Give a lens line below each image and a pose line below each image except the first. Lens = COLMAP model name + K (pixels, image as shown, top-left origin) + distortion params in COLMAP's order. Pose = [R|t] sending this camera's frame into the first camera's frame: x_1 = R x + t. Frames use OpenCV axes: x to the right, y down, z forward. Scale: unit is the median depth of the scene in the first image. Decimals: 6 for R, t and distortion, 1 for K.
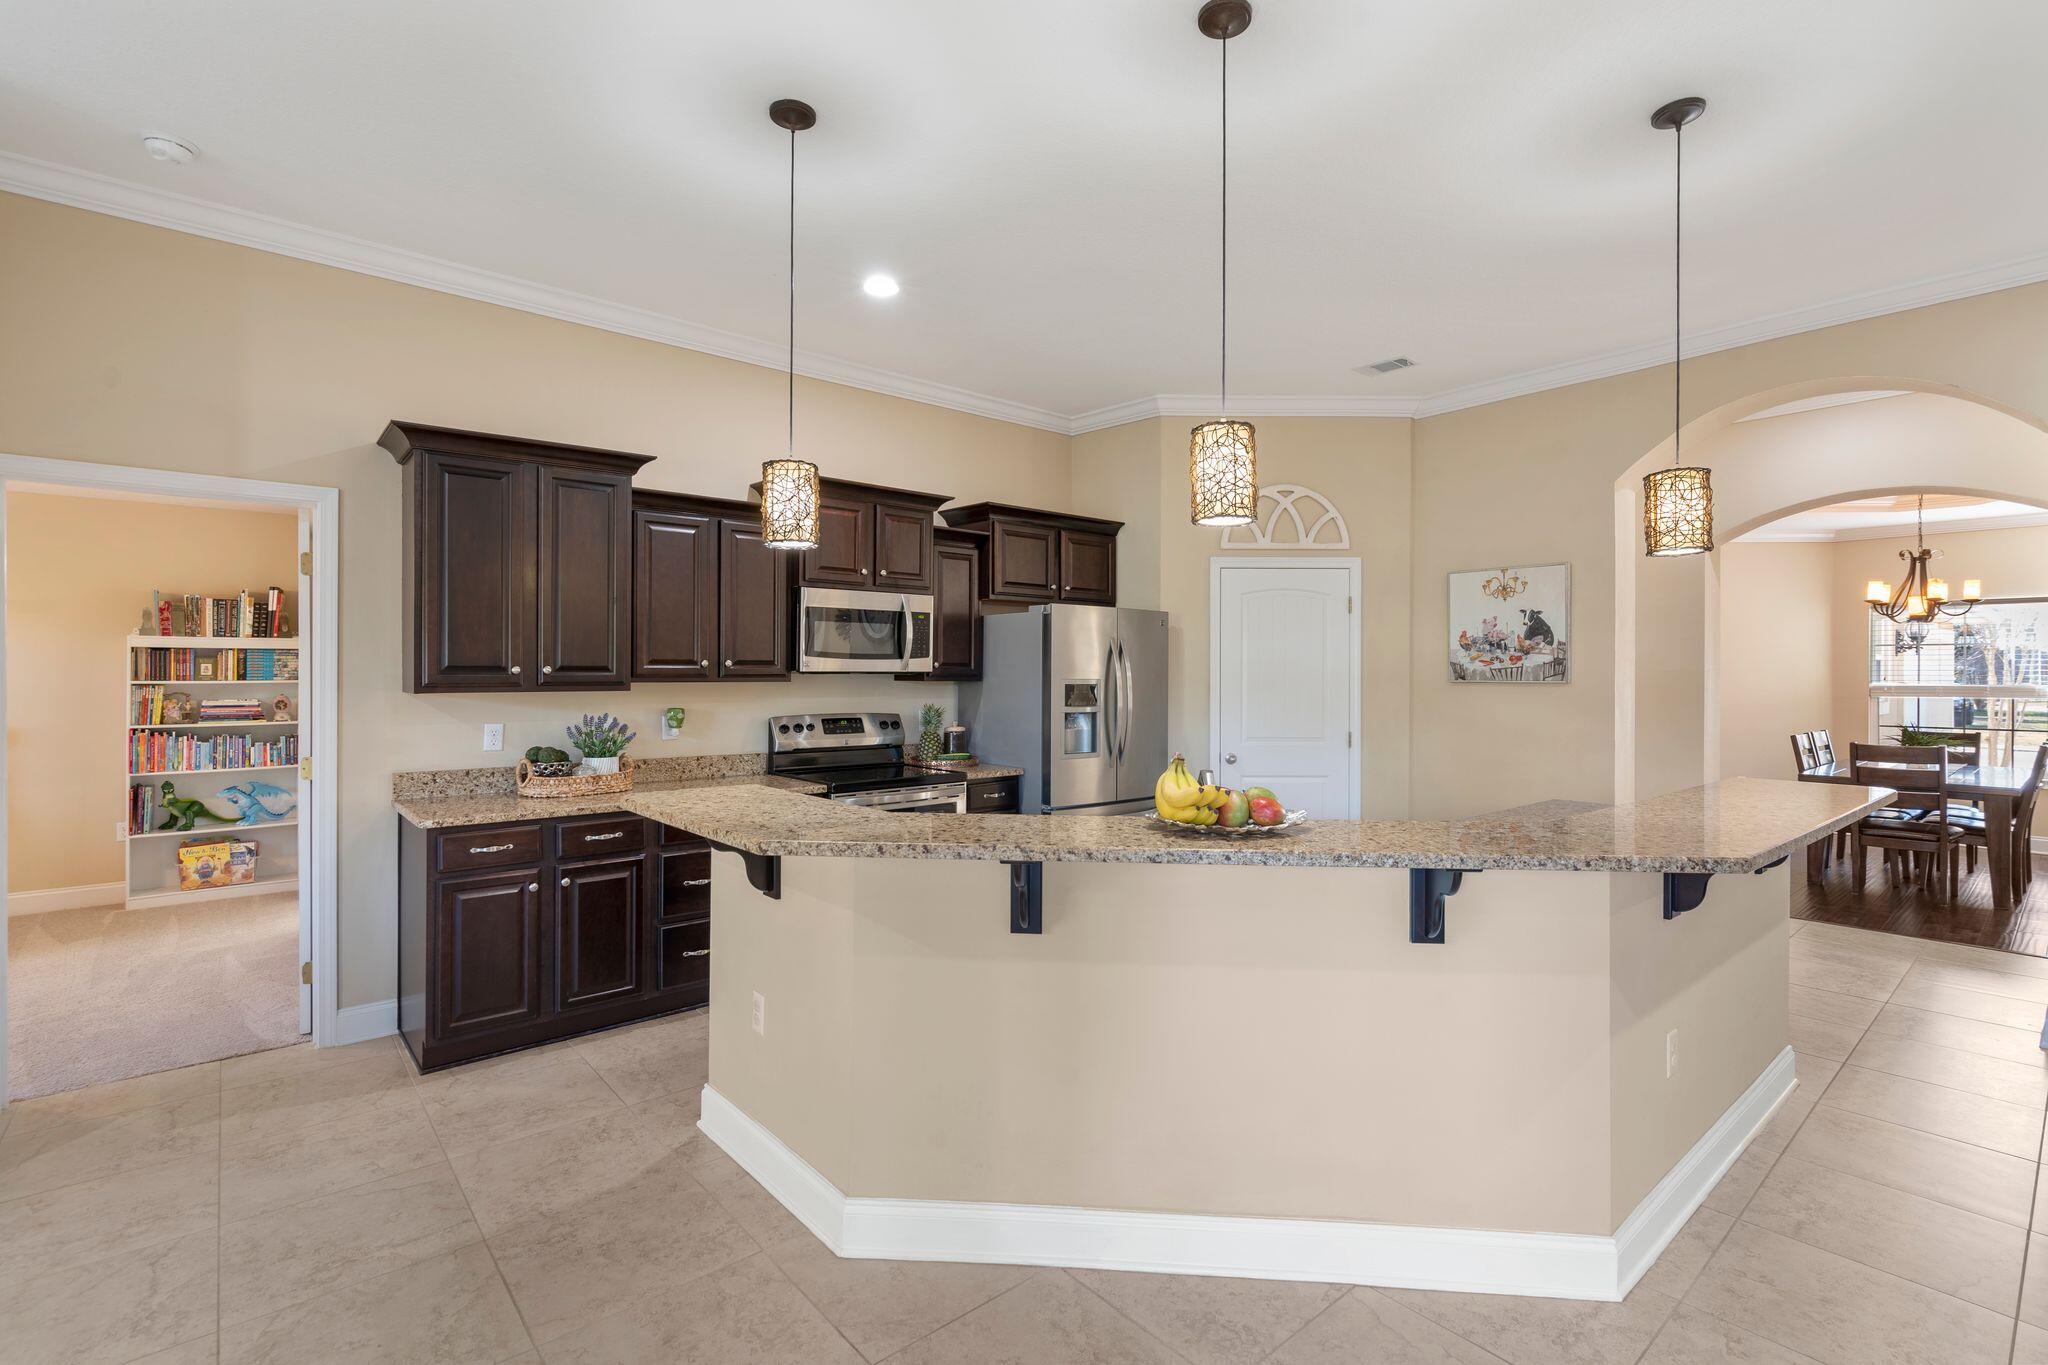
lens RADIAL K [[928.8, 0, 1030.7], [0, 928.8, 686.9], [0, 0, 1]] dist [-0.008057, 0.003938]
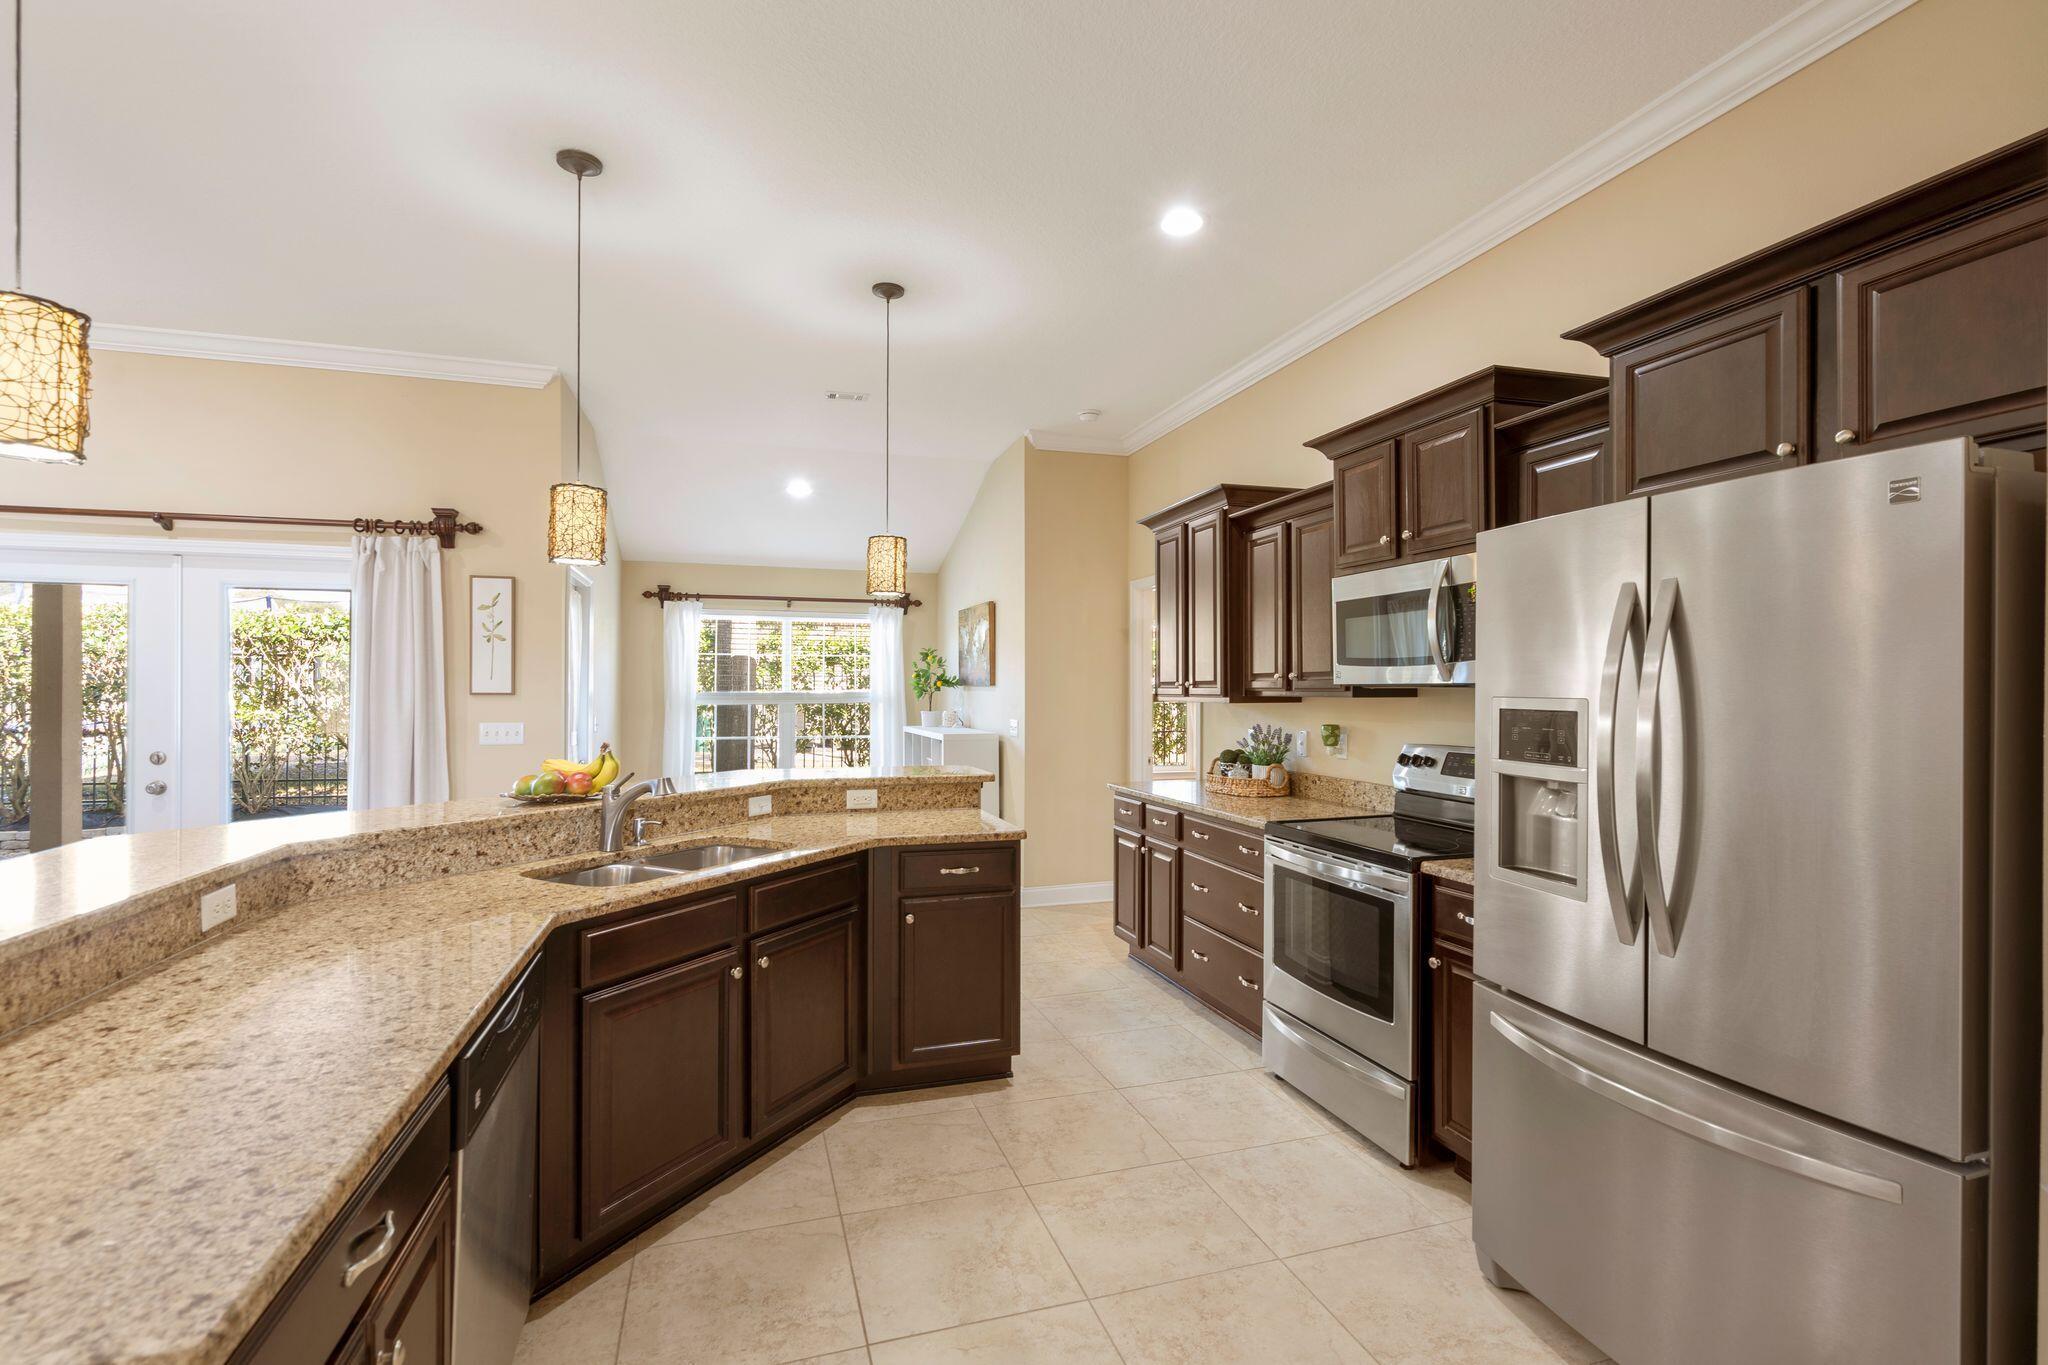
lens RADIAL K [[928.8, 0, 1024.4], [0, 928.8, 682.7], [0, 0, 1]] dist [-0.008057, 0.003938]
pose [[-0.395233, -0.010030, -0.918526, 0.520464], [-0.017686, 0.999838, -0.003308, -0.009570], [0.918411, 0.014937, -0.395346, 0.944936]]
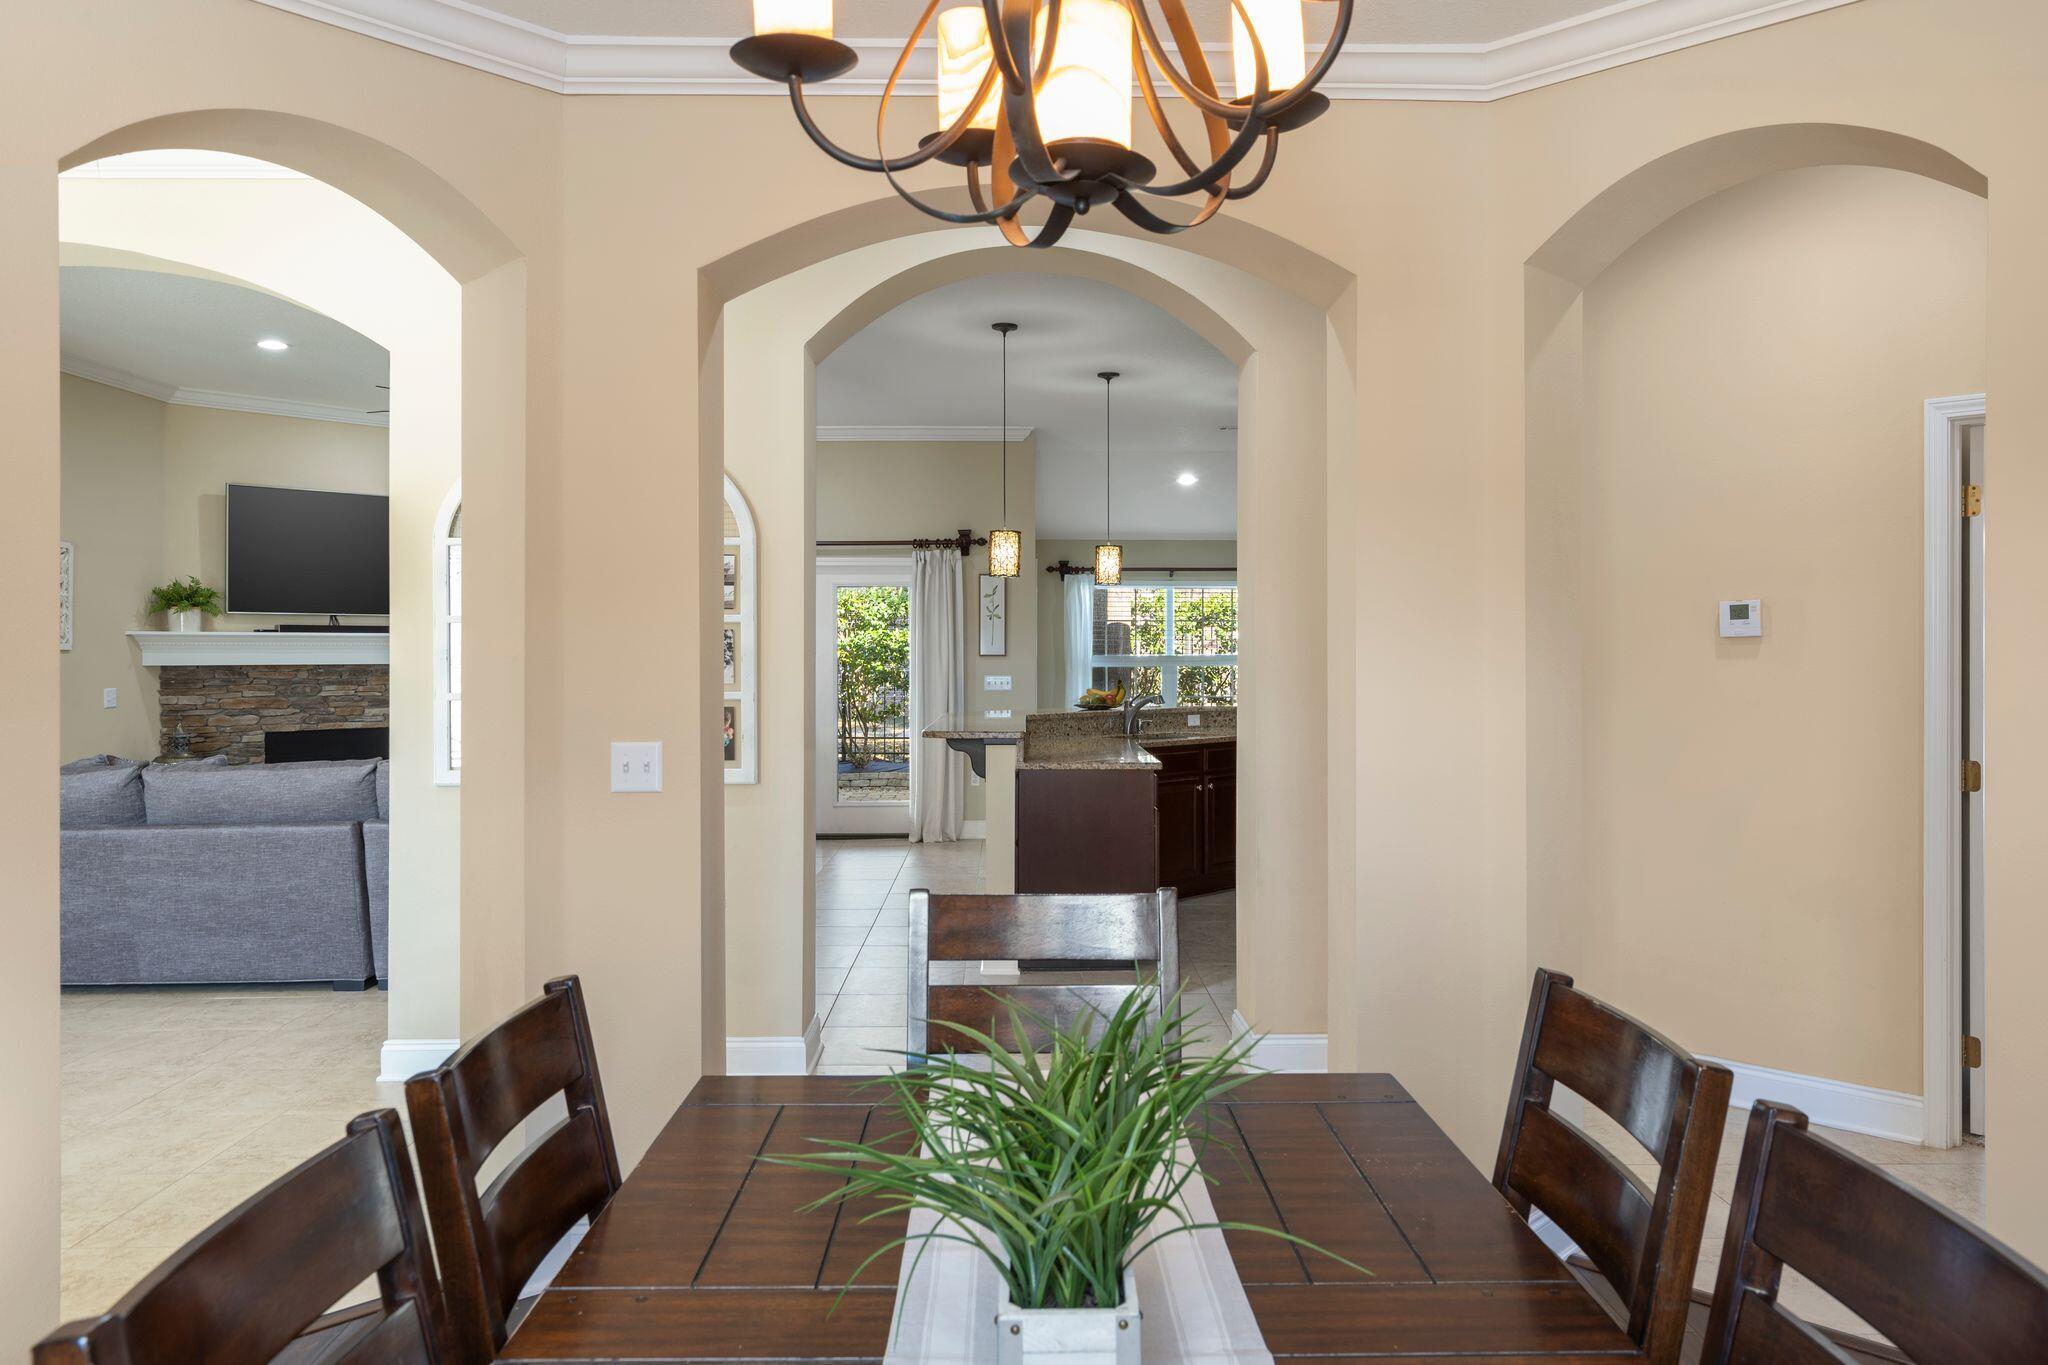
lens RADIAL K [[1480.2, 0, 1031.5], [0, 1480.2, 654.1], [0, 0, 1]] dist [0.011278, -0.007953]
pose [[-0.642605, -0.002550, -0.766194, 1.522681], [-0.012292, 0.999900, 0.006982, -0.009744], [0.766099, 0.013904, -0.642572, 1.530946]]
